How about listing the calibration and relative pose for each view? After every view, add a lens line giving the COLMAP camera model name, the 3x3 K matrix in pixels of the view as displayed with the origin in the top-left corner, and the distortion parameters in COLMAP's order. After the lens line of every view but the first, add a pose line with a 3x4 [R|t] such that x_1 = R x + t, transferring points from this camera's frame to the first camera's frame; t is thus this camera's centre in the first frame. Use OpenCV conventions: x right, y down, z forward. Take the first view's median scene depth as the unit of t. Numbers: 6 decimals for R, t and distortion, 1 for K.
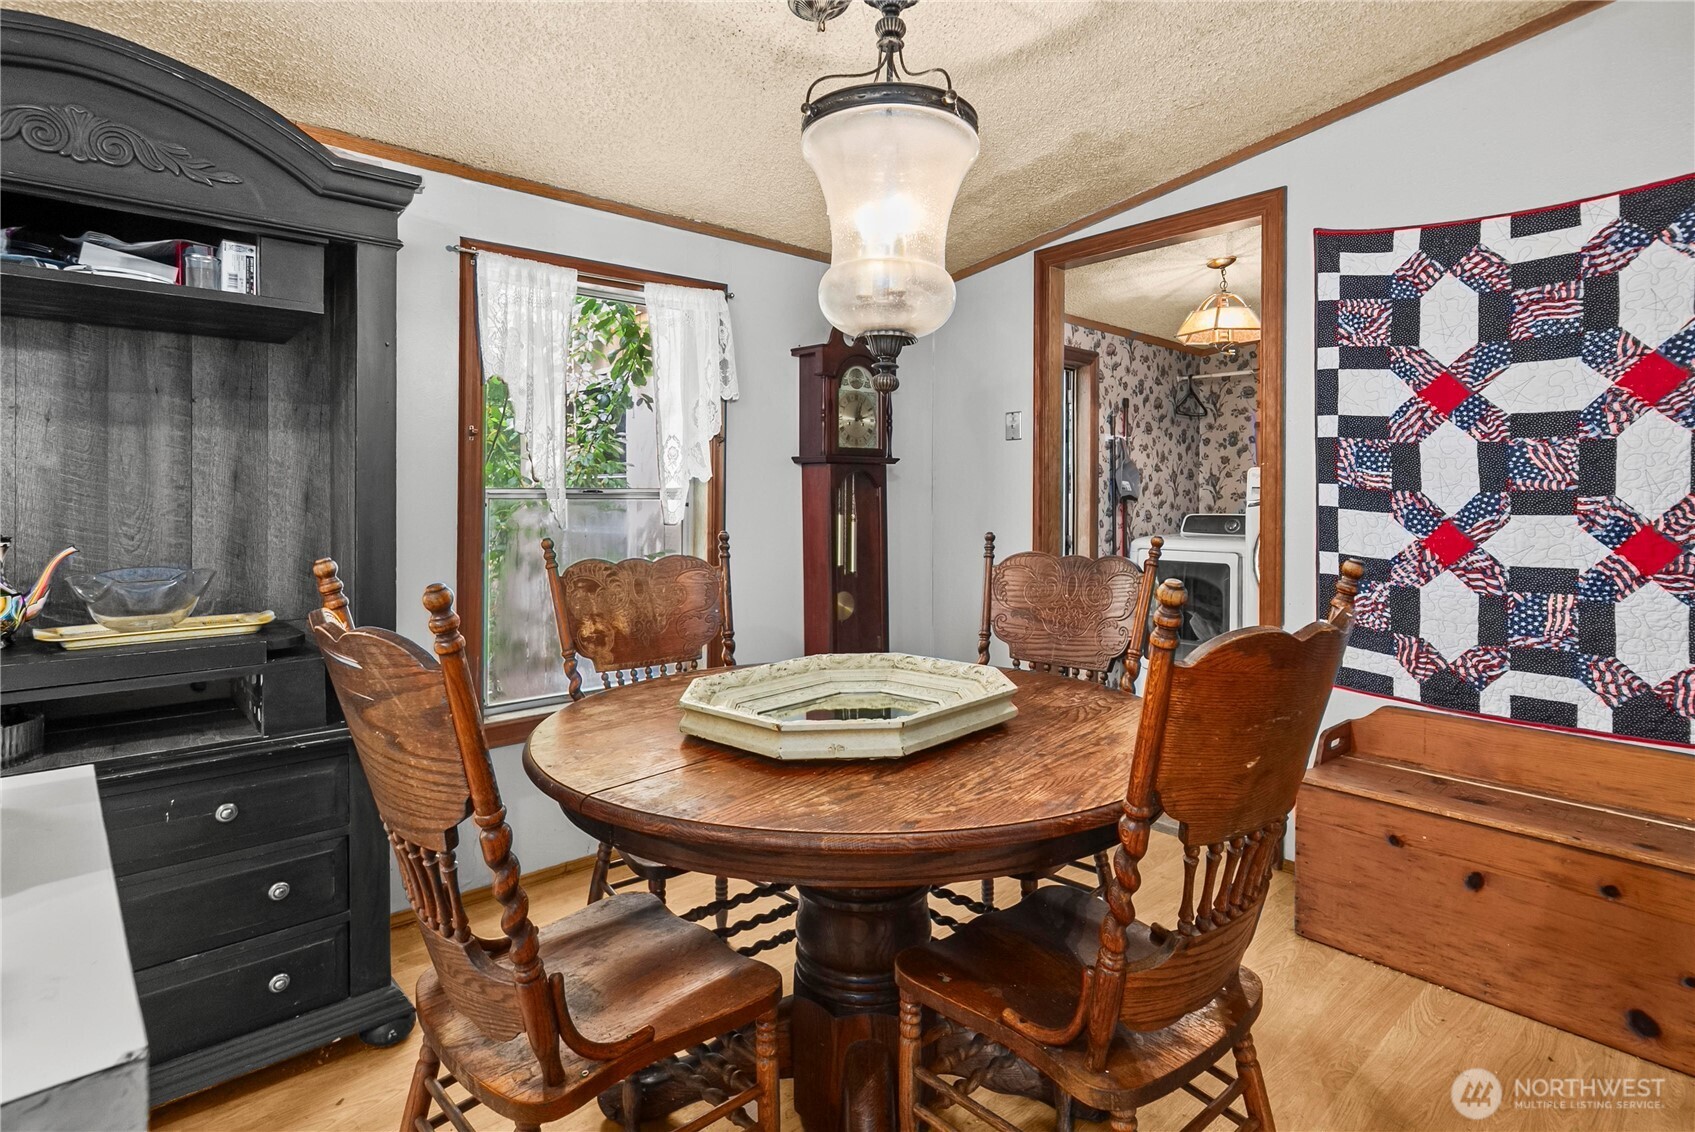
lens RADIAL K [[881.1, 0, 831.7], [0, 881.1, 491.9], [0, 0, 1]] dist [0.002343, 0.000409]
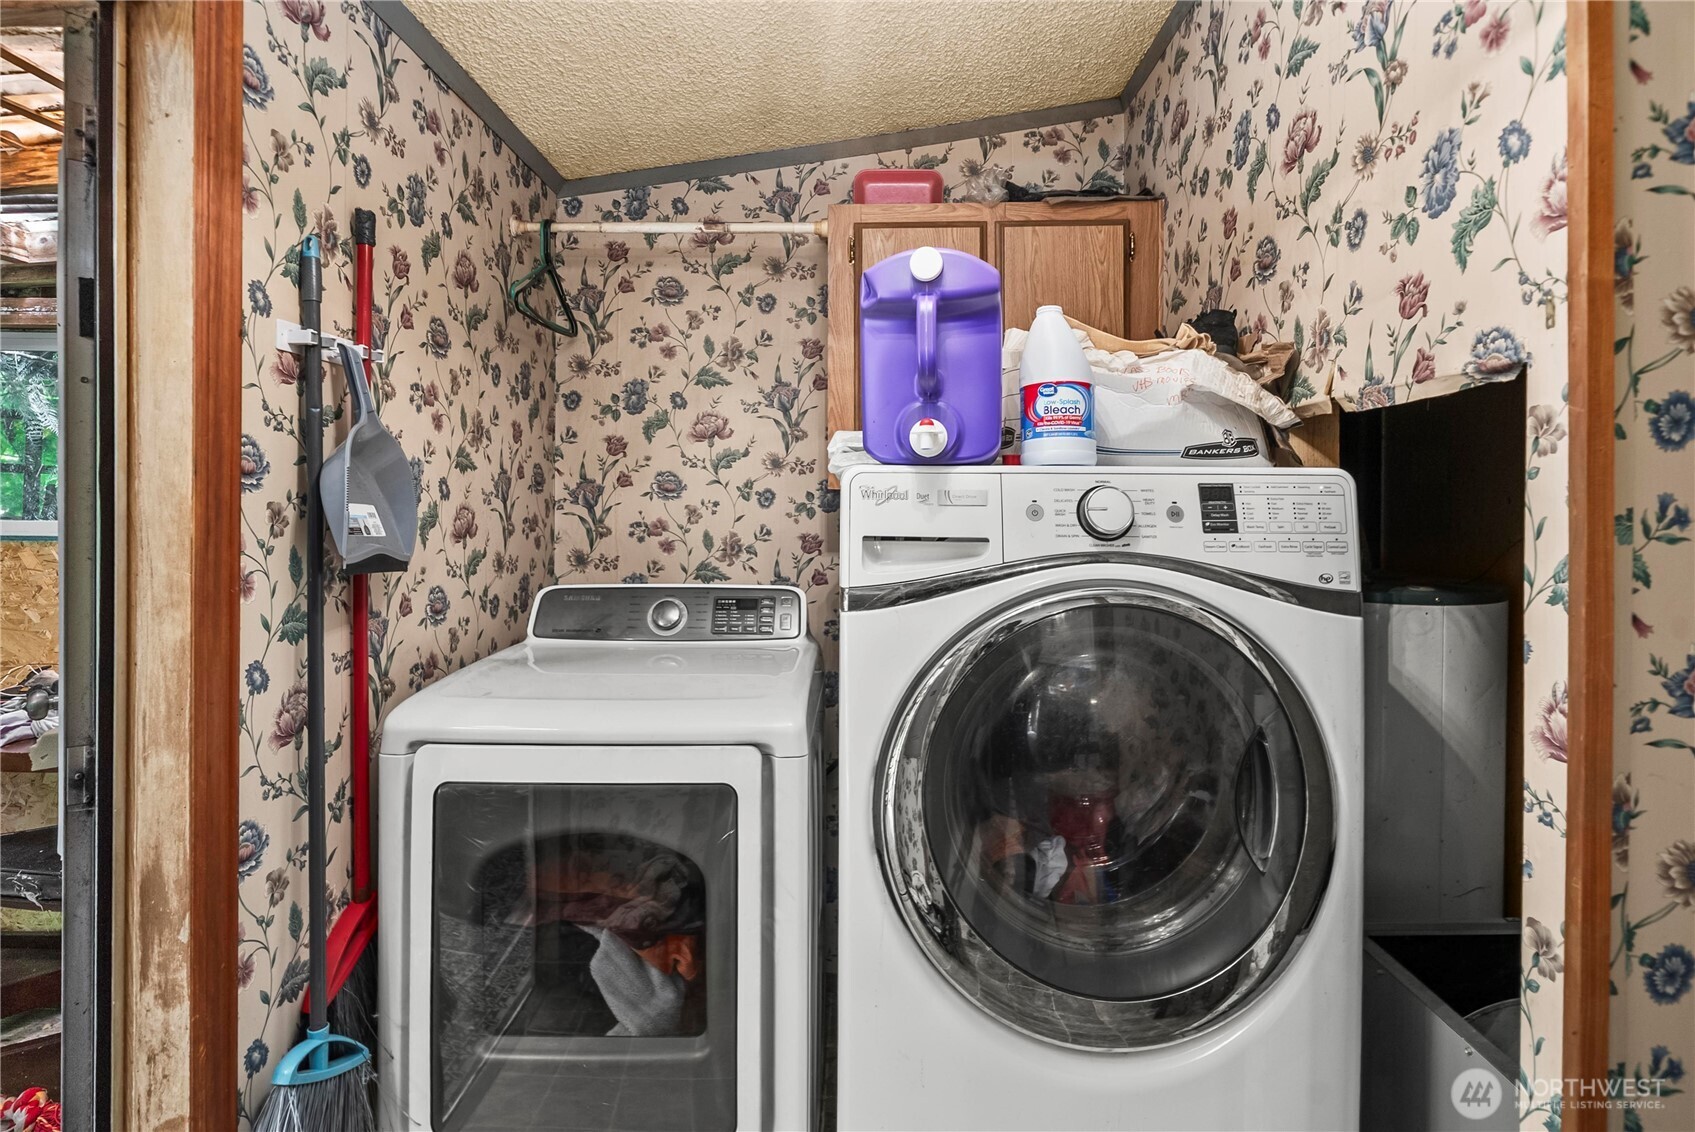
lens RADIAL K [[881.1, 0, 855.1], [0, 881.1, 492.7], [0, 0, 1]] dist [0.002343, 0.000409]
pose [[0.674161, -0.000522, 0.738585, 0.414099], [-0.003676, 0.999985, 0.004062, -0.030613], [-0.738576, -0.005454, 0.674148, 1.241162]]
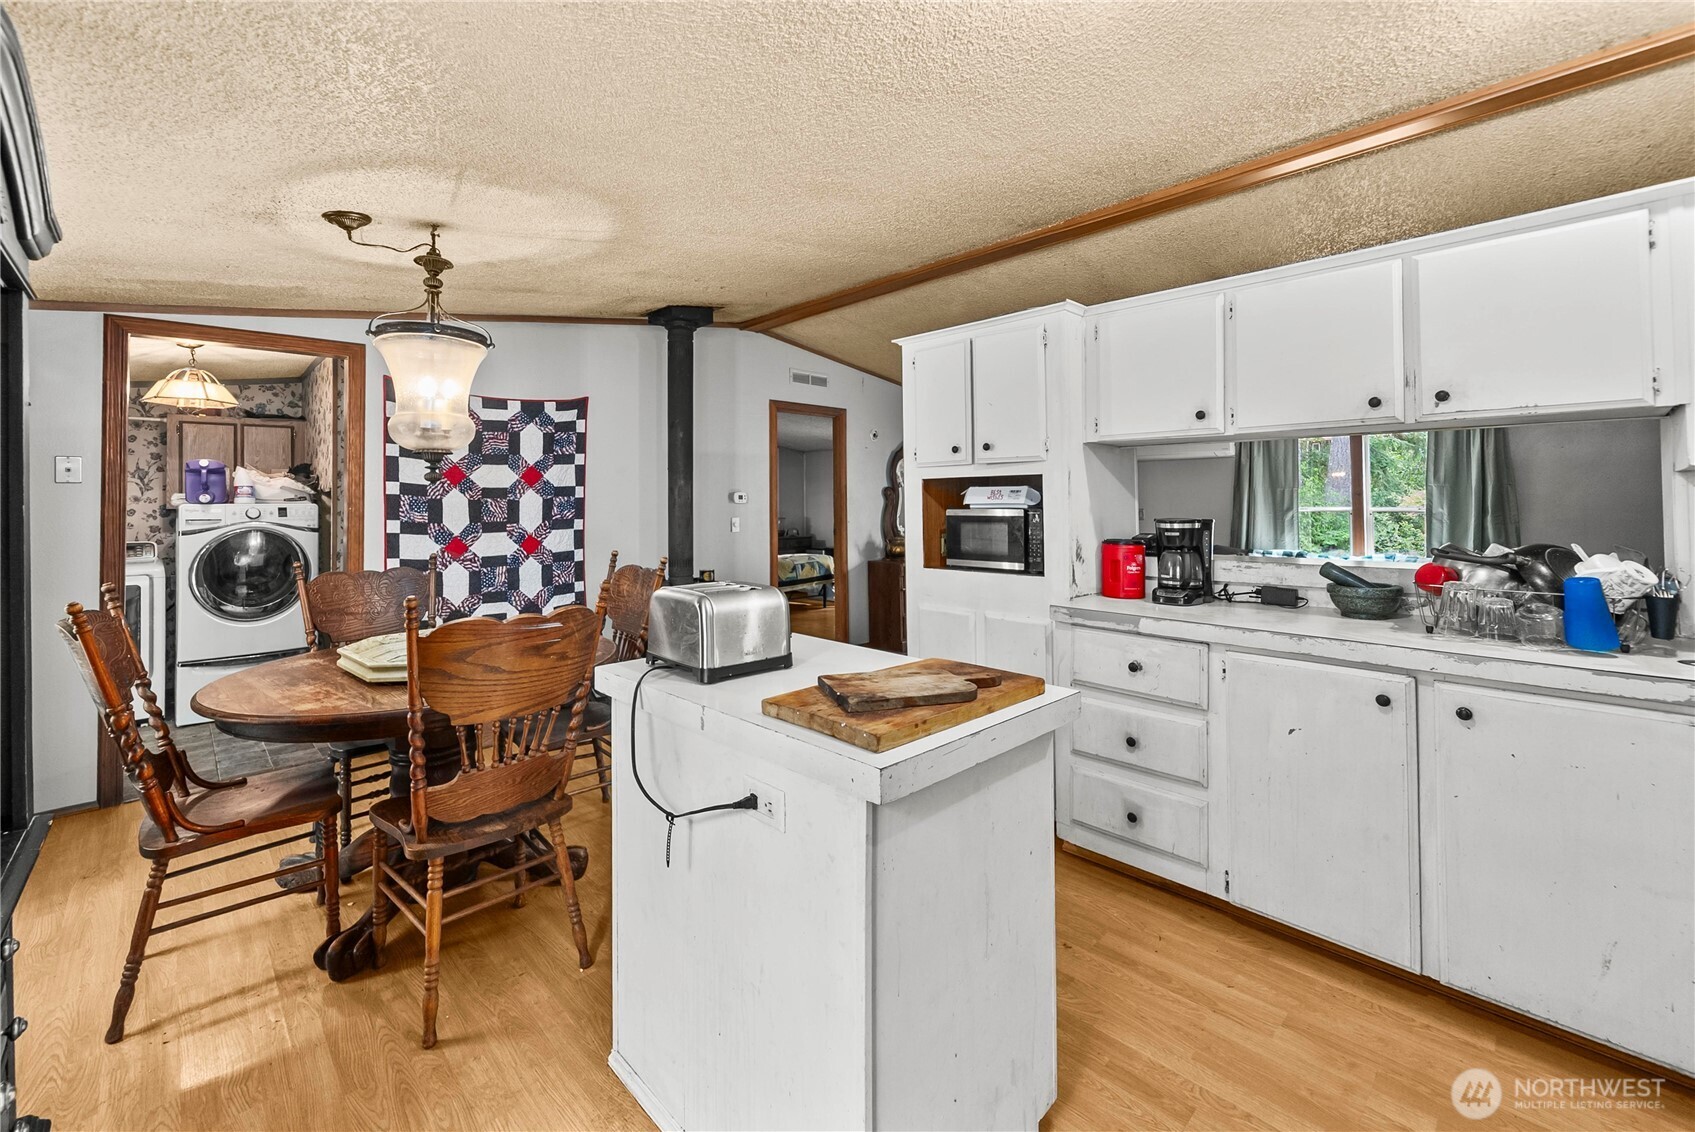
lens RADIAL K [[704.1, 0, 855.2], [0, 704.1, 493.5], [0, 0, 1]] dist [0.000193, -0.000421]
pose [[-0.044550, 0.010643, 0.998950, -0.878195], [0.004066, 0.999937, -0.010472, -0.043416], [-0.998999, 0.003595, -0.044590, 0.125622]]
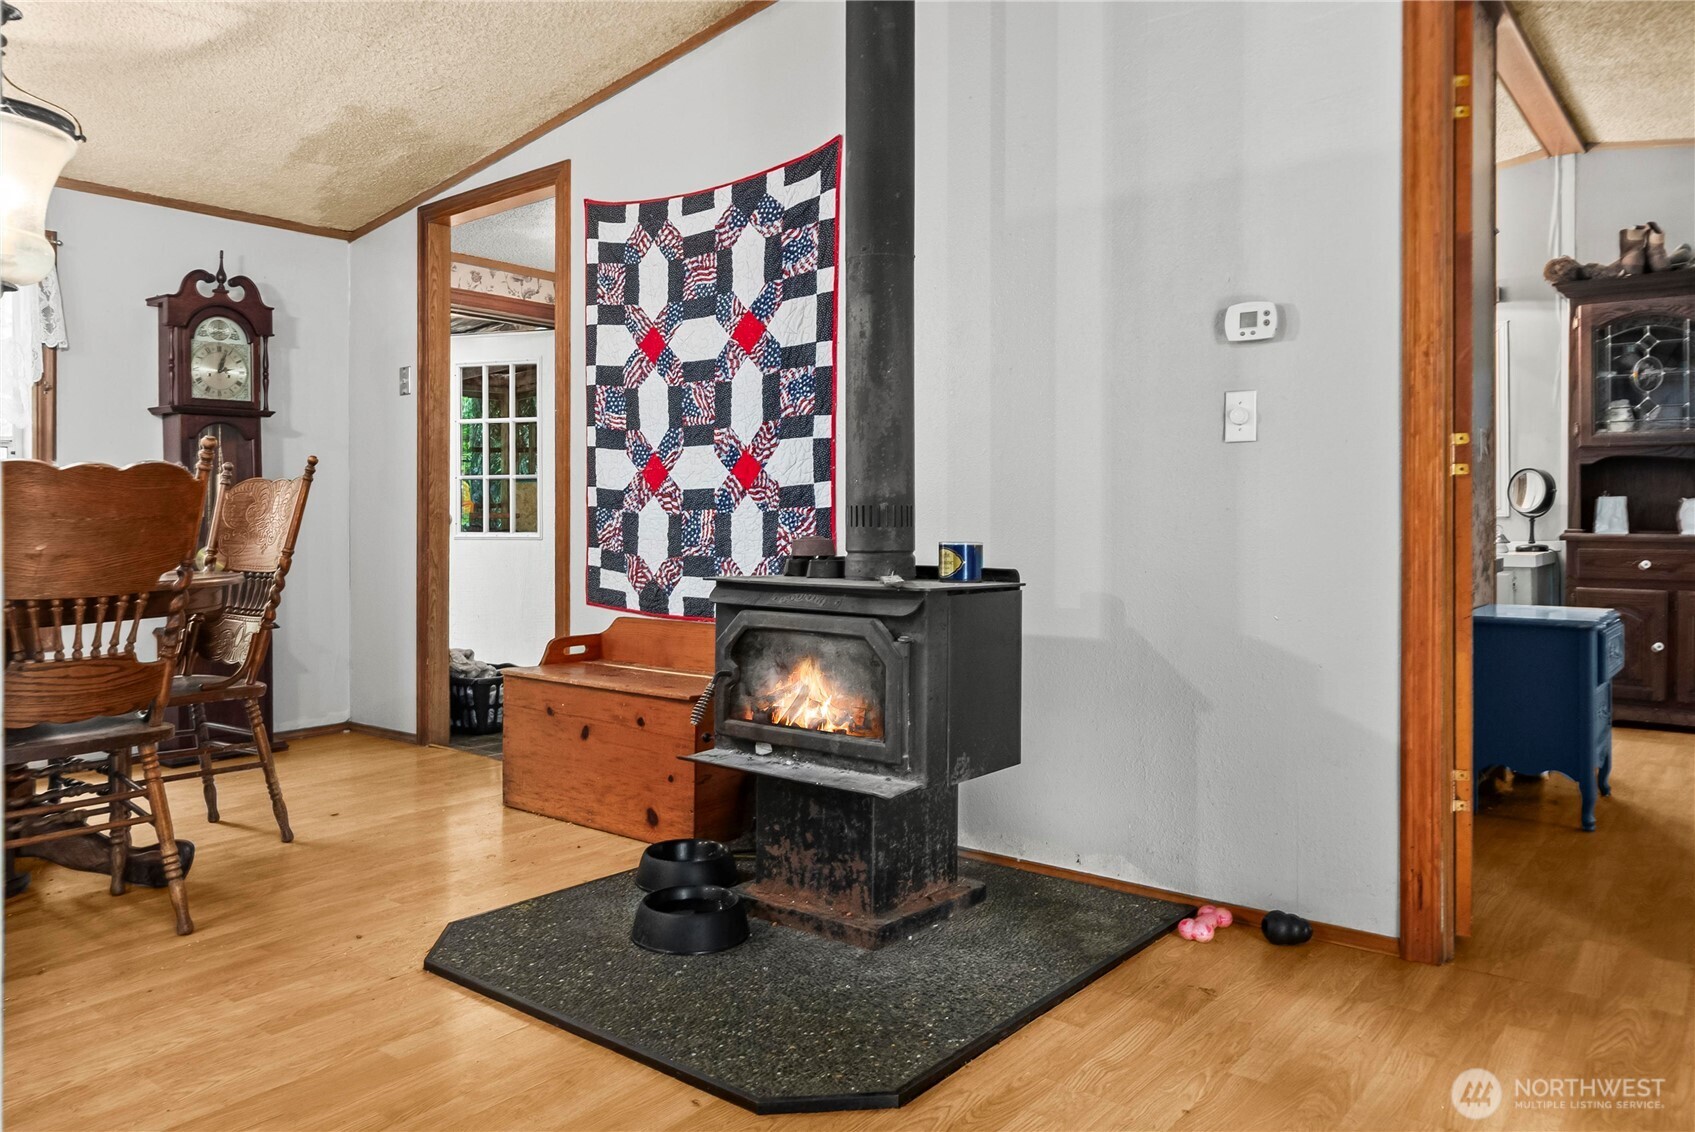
lens RADIAL K [[1198.6, 0, 820.1], [0, 1198.6, 506.8], [0, 0, 1]] dist [0.000588, -0.001506]
pose [[0.987831, -0.005936, 0.155420, 0.596822], [0.006276, 0.999979, -0.001693, 0.095232], [-0.155406, 0.002648, 0.987847, -0.542487]]
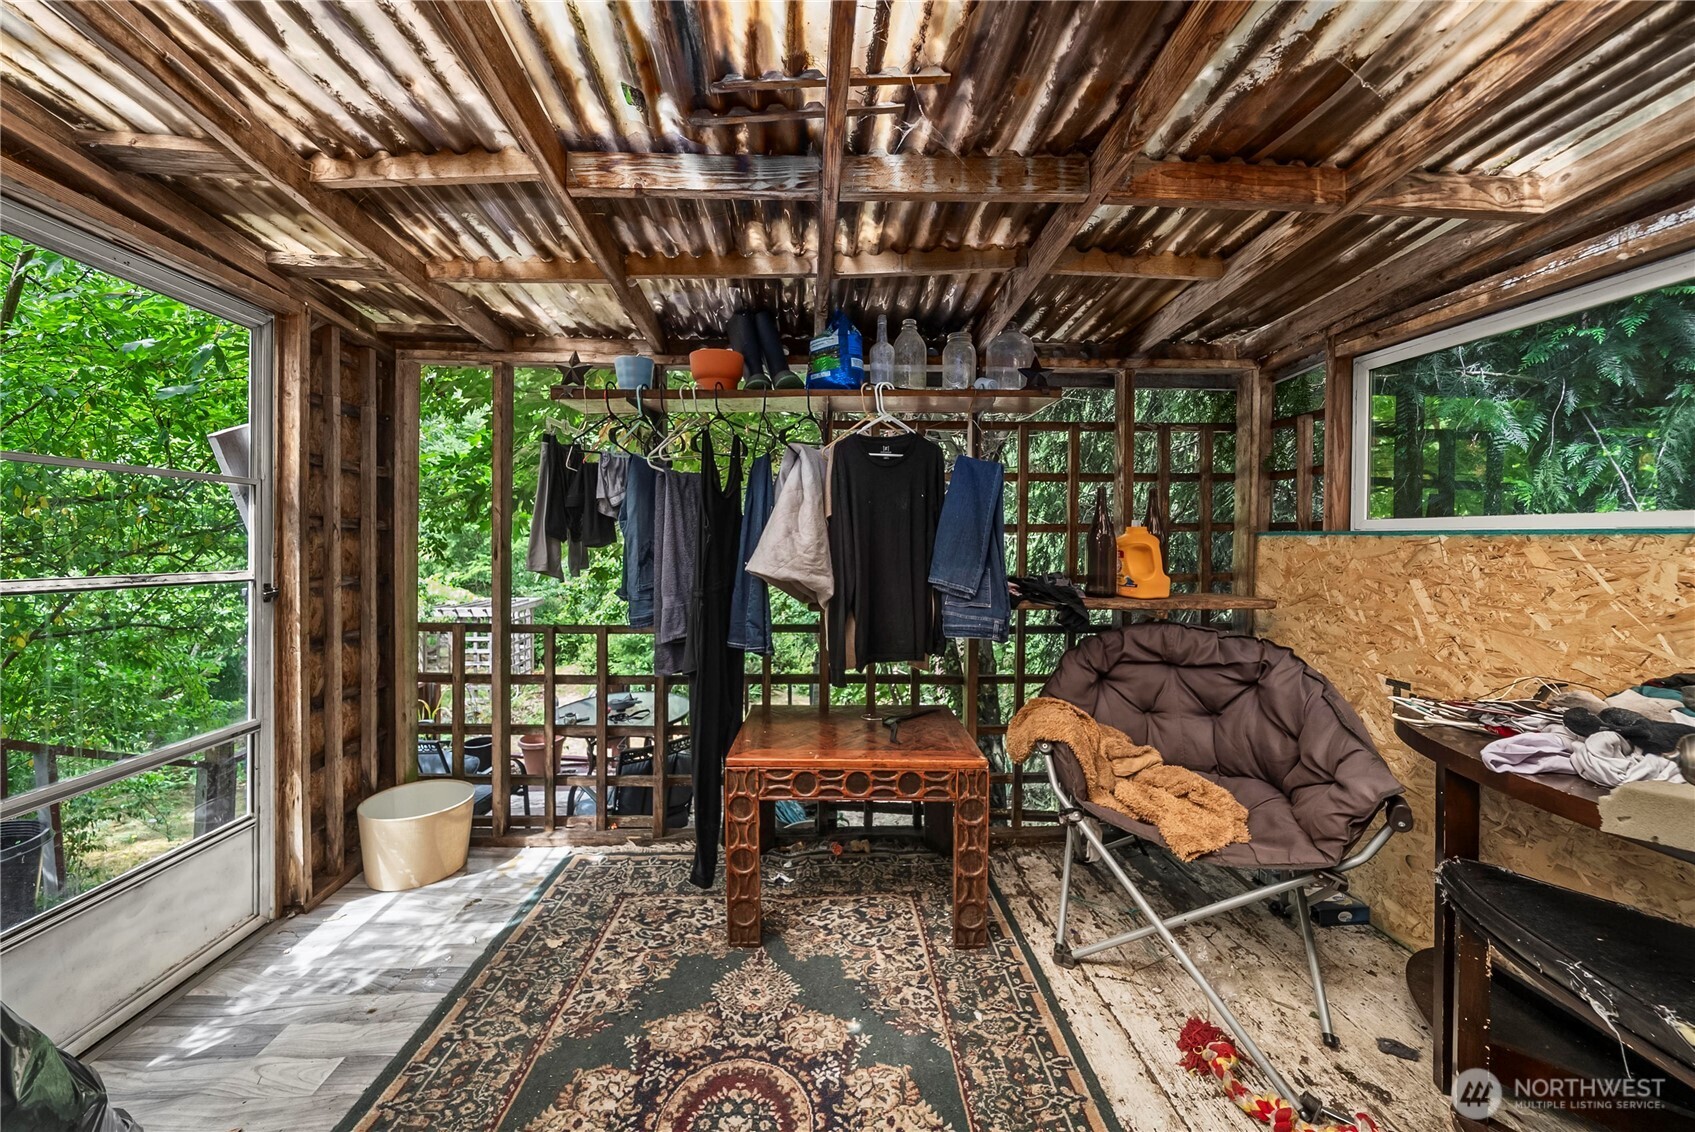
lens RADIAL K [[602.0, 0, 841.4], [0, 602.0, 552.4], [0, 0, 1]] dist [-0.007867, -0.000393]
pose [[0.773980, 0.012363, -0.633089, 0.397914], [-0.002529, 0.999862, 0.016432, -0.008431], [0.633205, -0.011117, 0.773904, 1.389546]]
